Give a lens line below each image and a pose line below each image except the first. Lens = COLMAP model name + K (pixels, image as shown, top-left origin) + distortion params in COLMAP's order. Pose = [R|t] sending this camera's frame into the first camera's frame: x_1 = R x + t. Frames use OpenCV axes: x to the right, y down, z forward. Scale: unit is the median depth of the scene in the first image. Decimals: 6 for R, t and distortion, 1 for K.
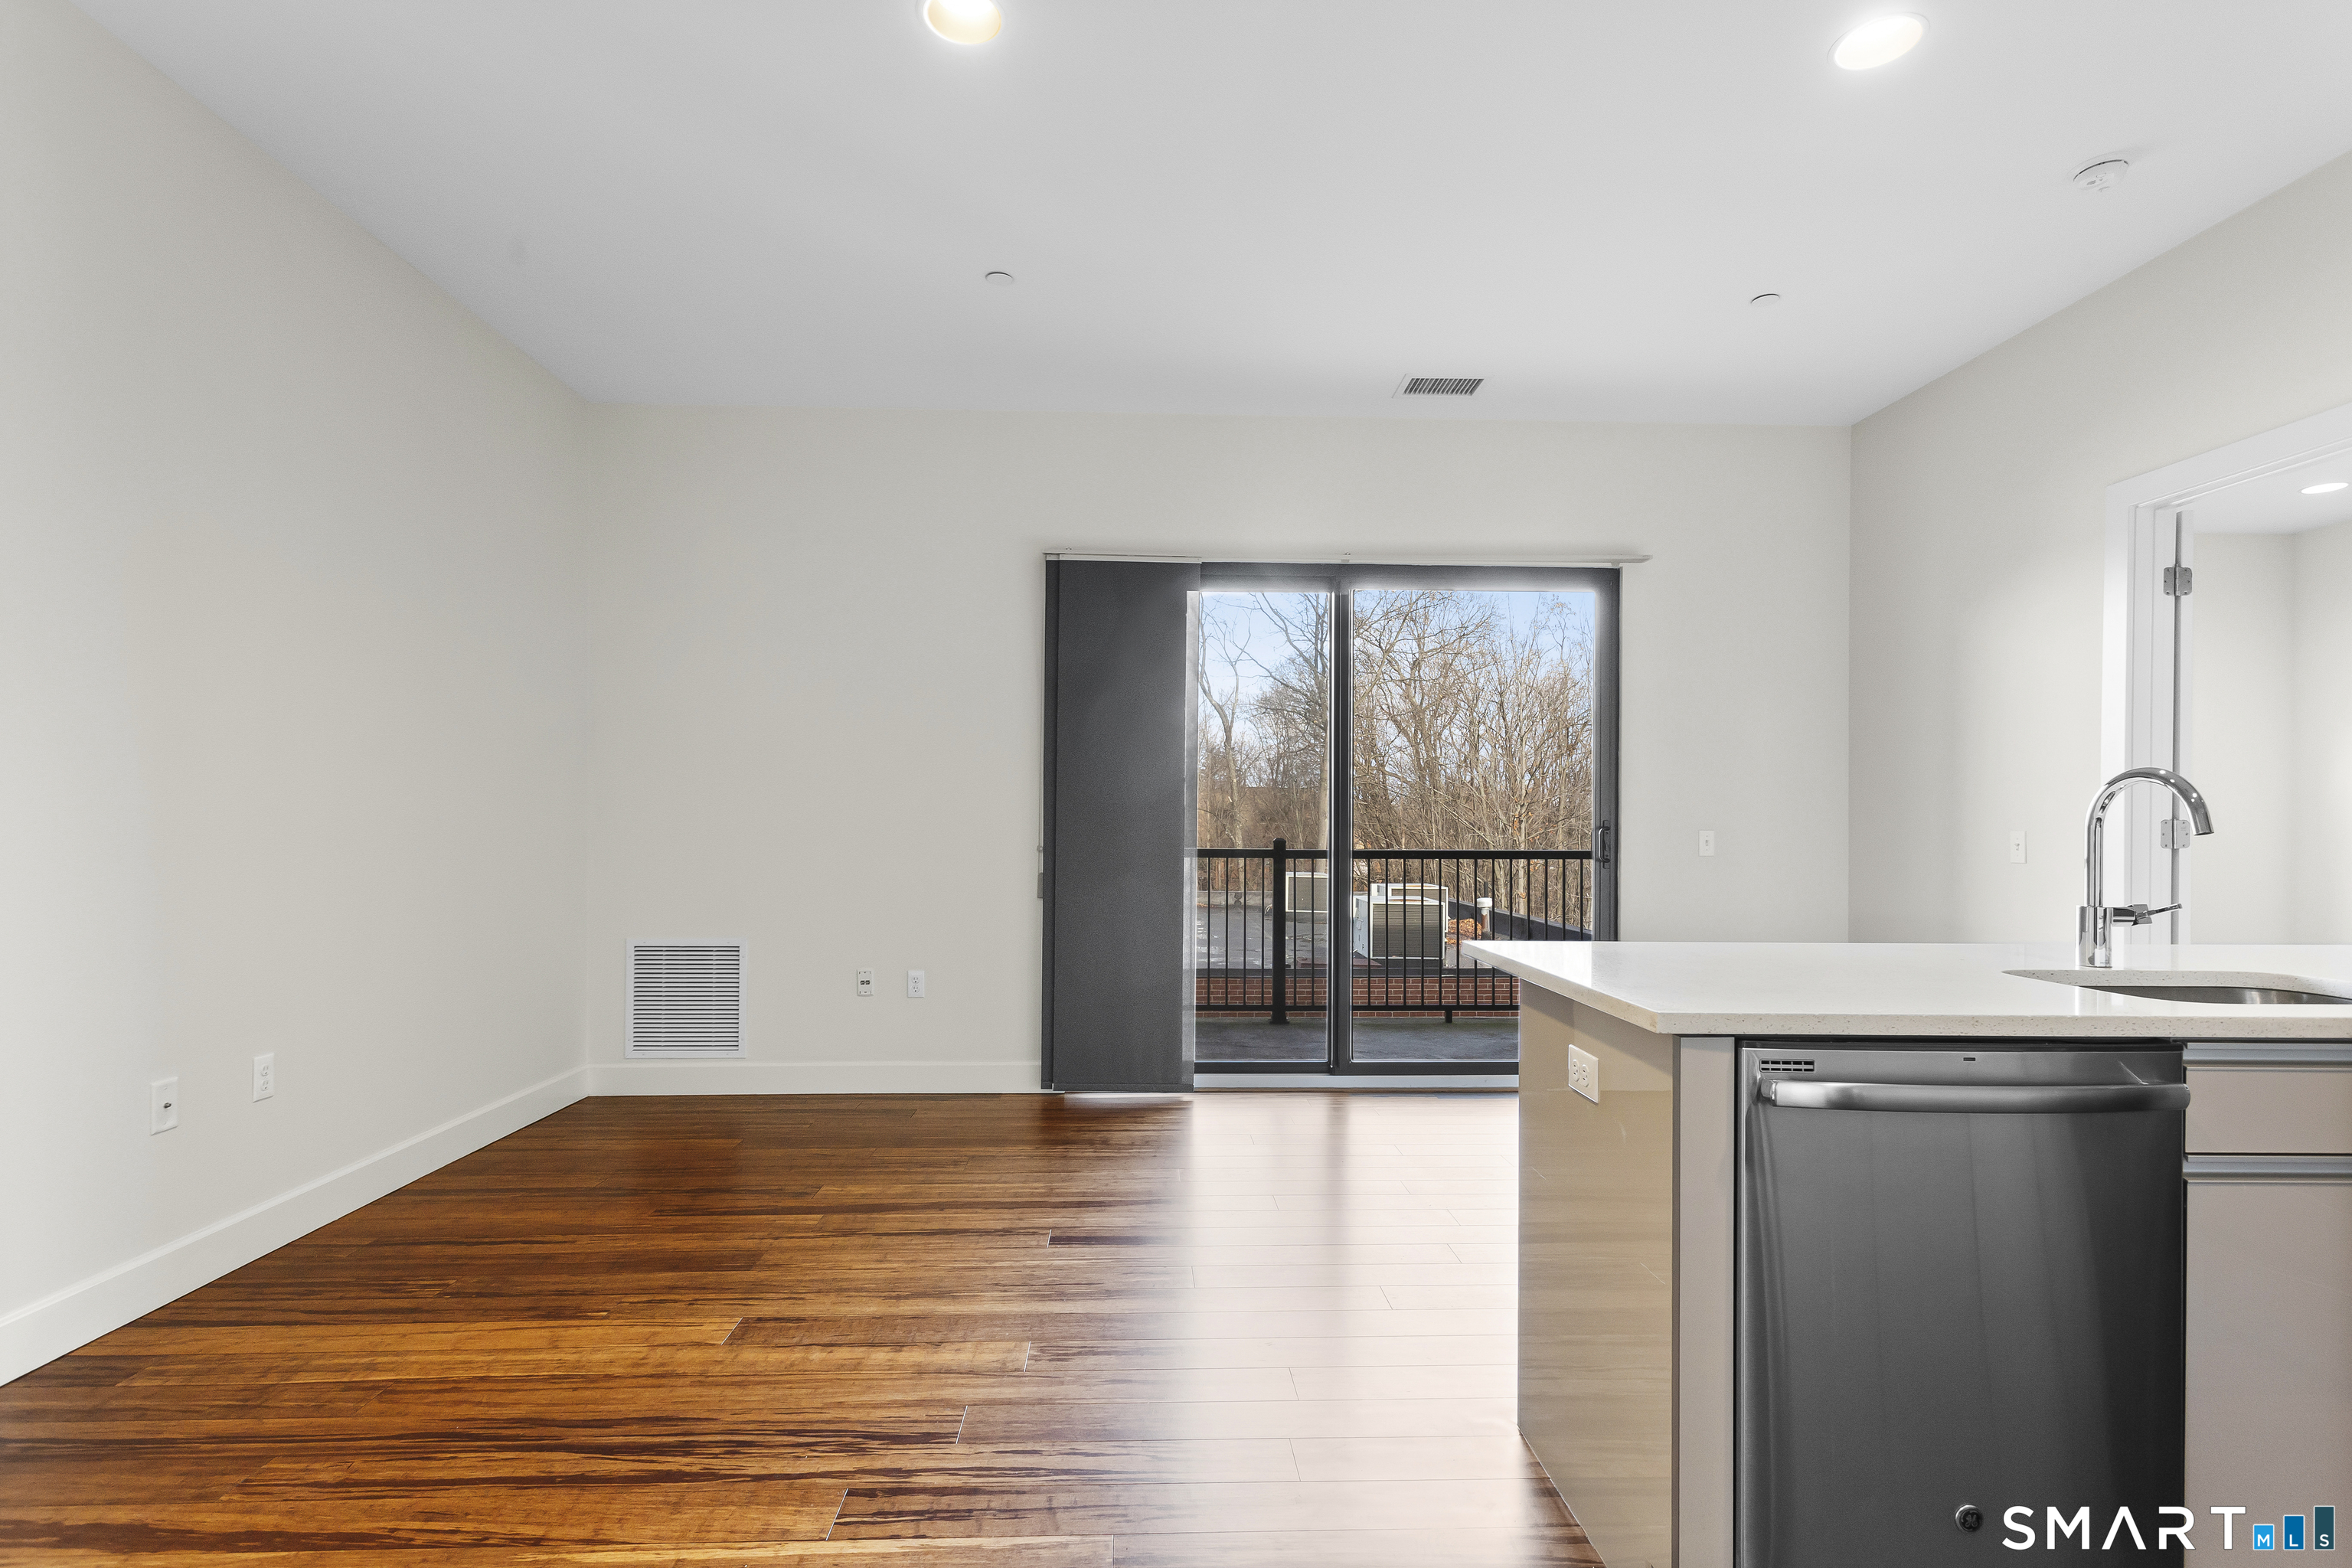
lens RADIAL K [[1133.6, 0, 1168.0], [0, 1133.6, 827.5], [0, 0, 1]] dist [0.000400, 0.000687]
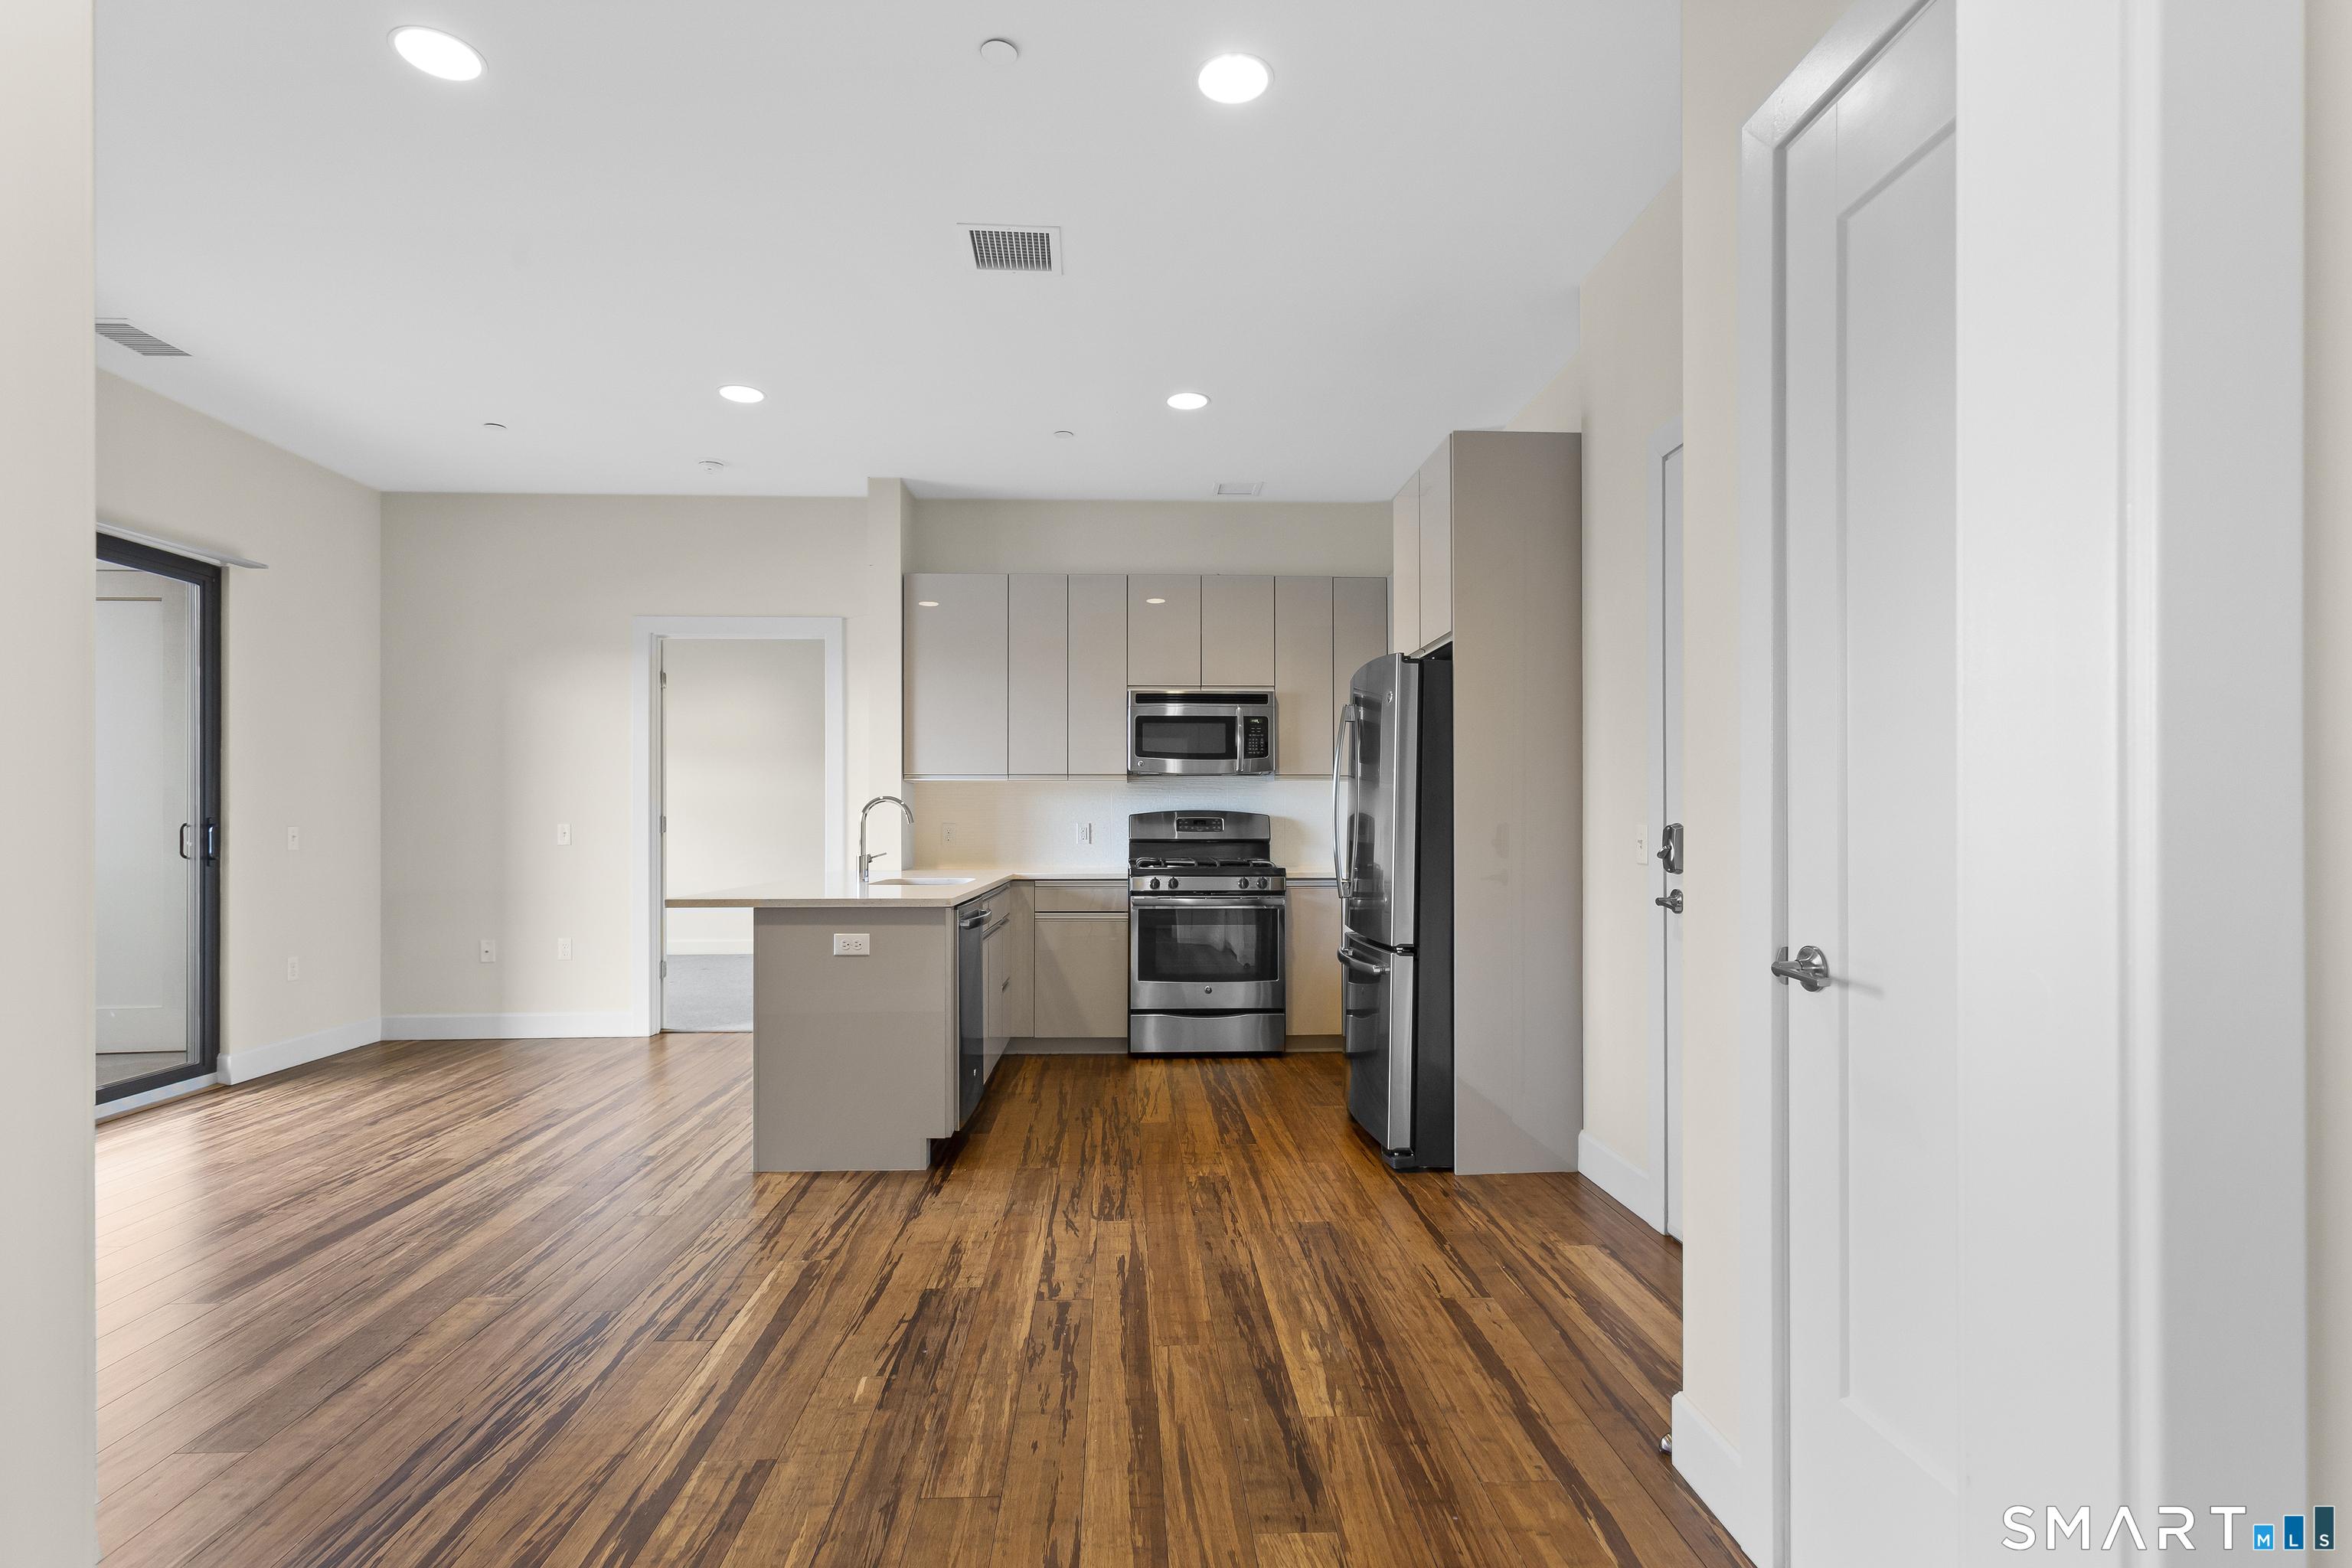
lens RADIAL K [[1127.2, 0, 1179.5], [0, 1127.2, 815.5], [0, 0, 1]] dist [-0.022459, 0.014770]
pose [[-0.005093, -0.002135, 0.999985, -0.959931], [0.005636, 0.999982, 0.002164, -0.008788], [-0.999971, 0.005647, -0.005081, 0.249389]]
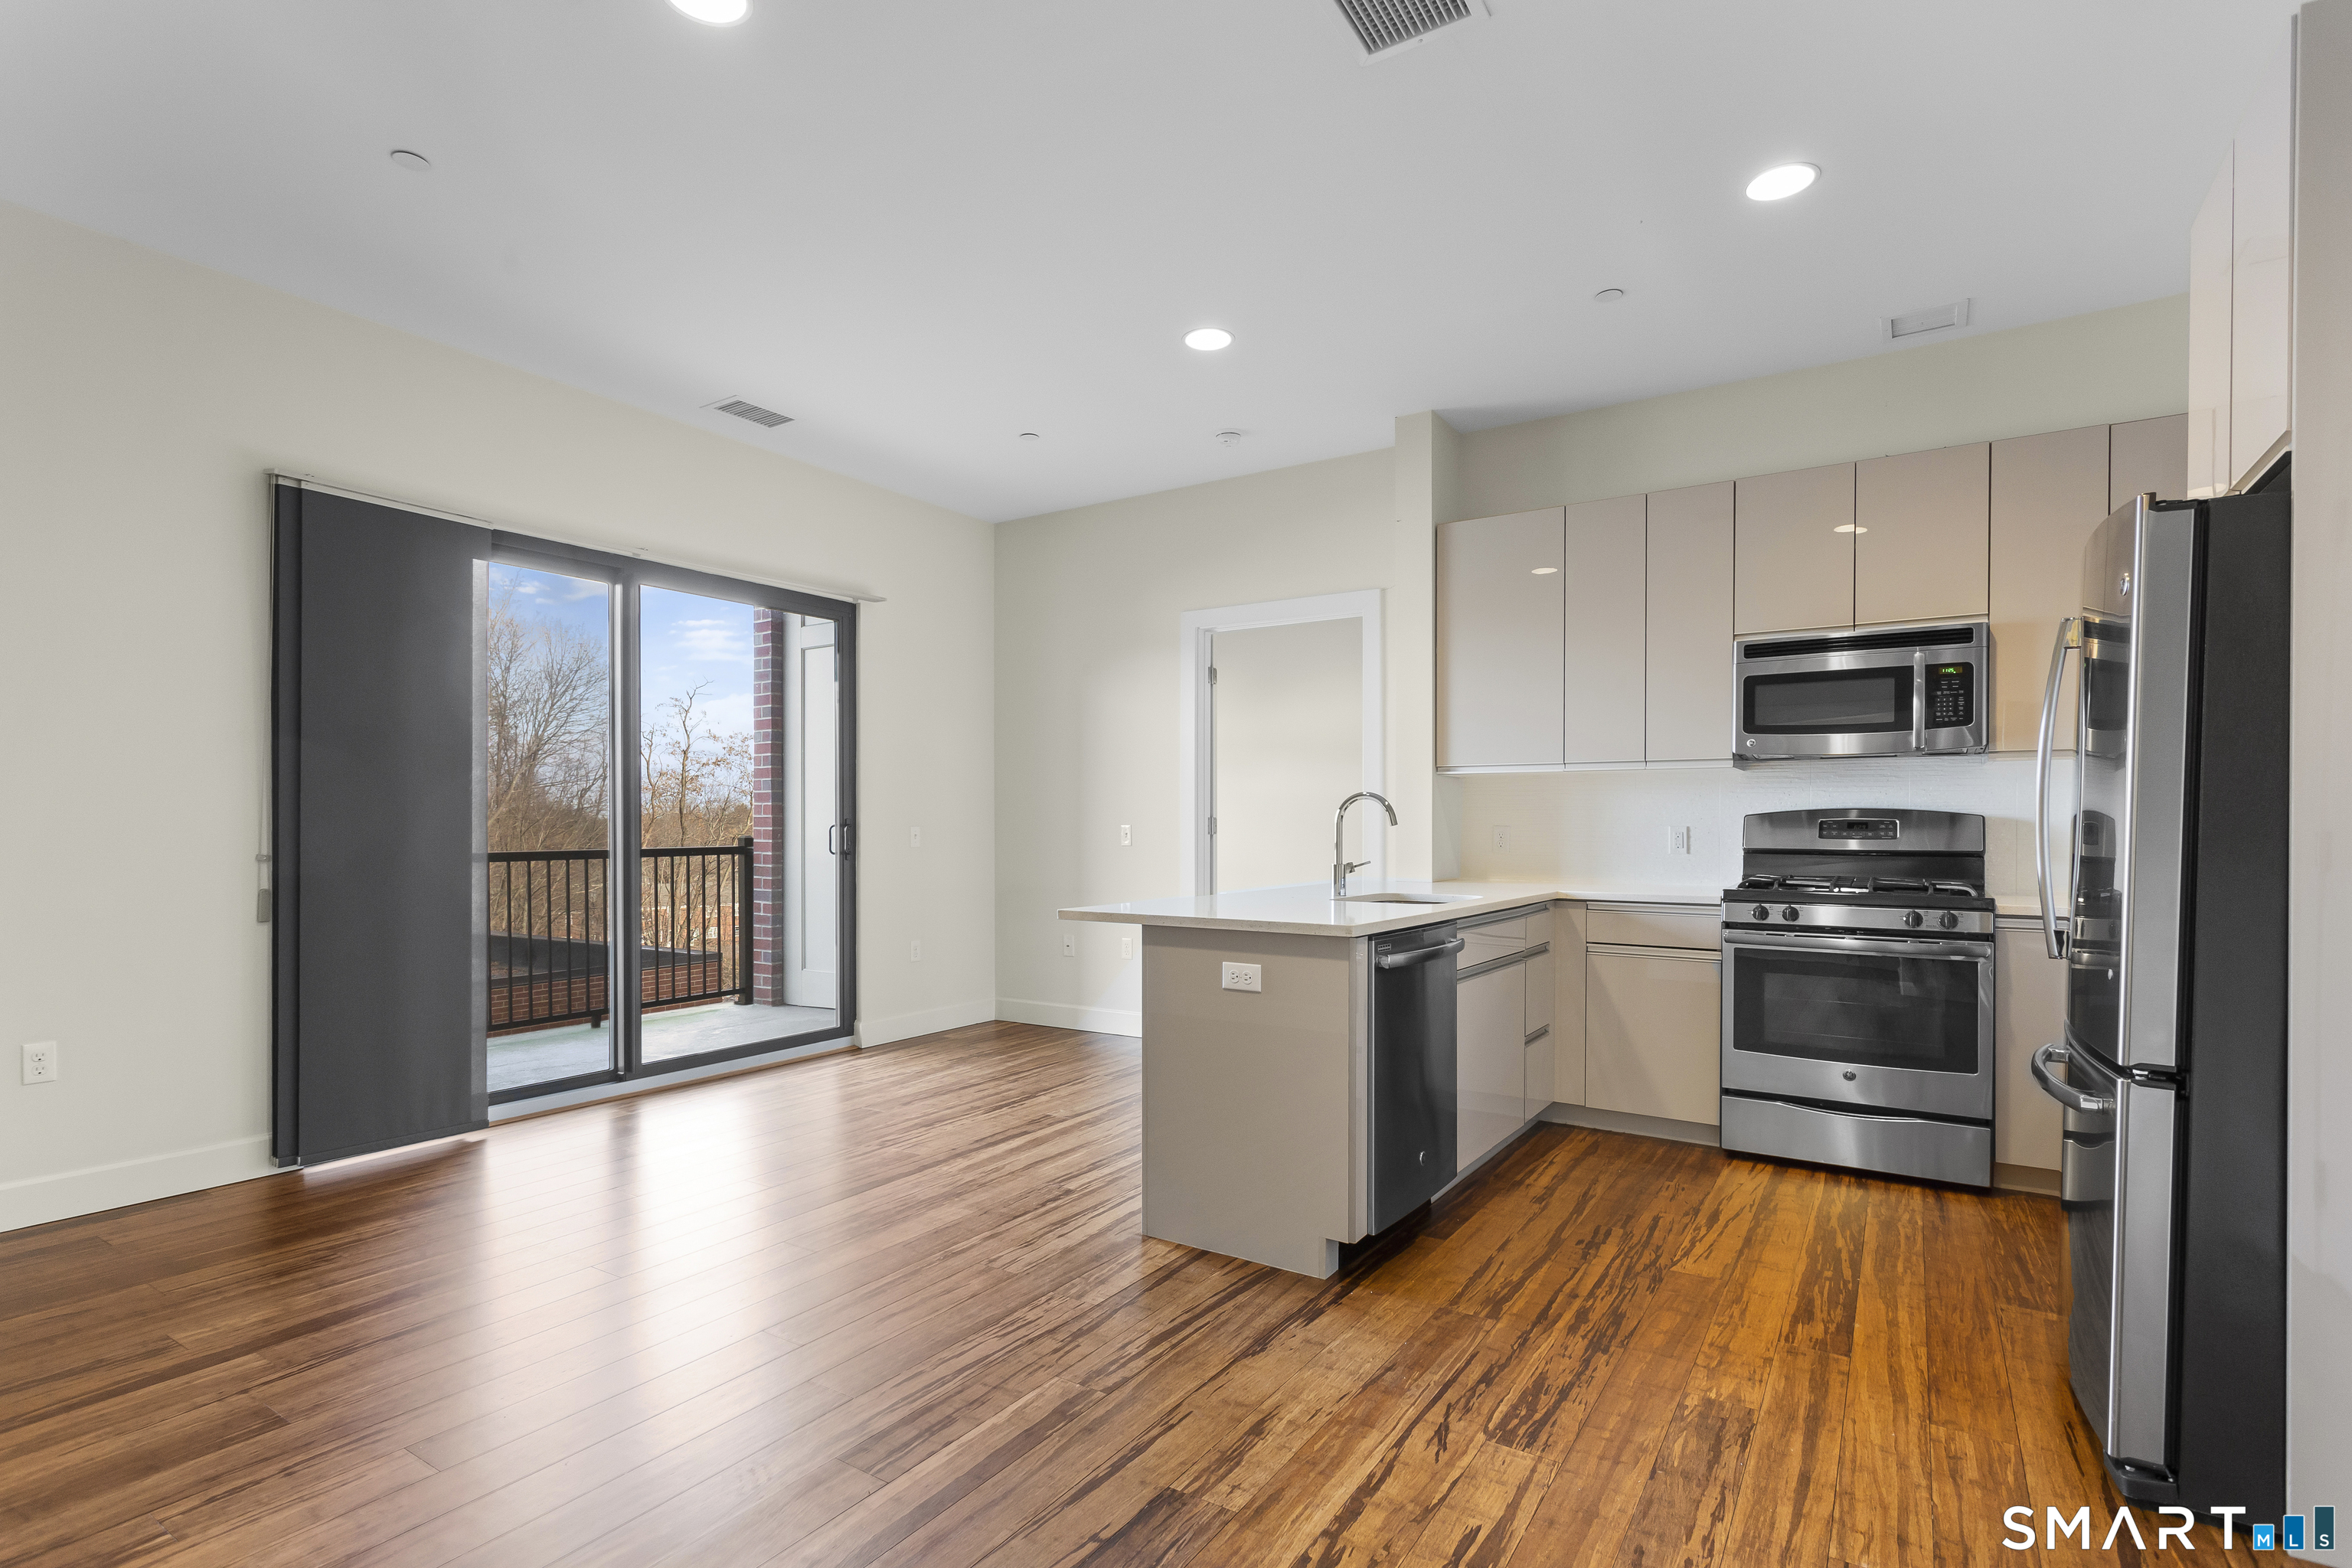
lens RADIAL K [[1133.6, 0, 1168.0], [0, 1133.6, 827.5], [0, 0, 1]] dist [0.000400, 0.000687]
pose [[0.586447, -0.010108, 0.809924, -0.585668], [0.006869, 0.999948, 0.007505, -0.005865], [-0.809958, 0.001162, 0.586486, 0.079700]]
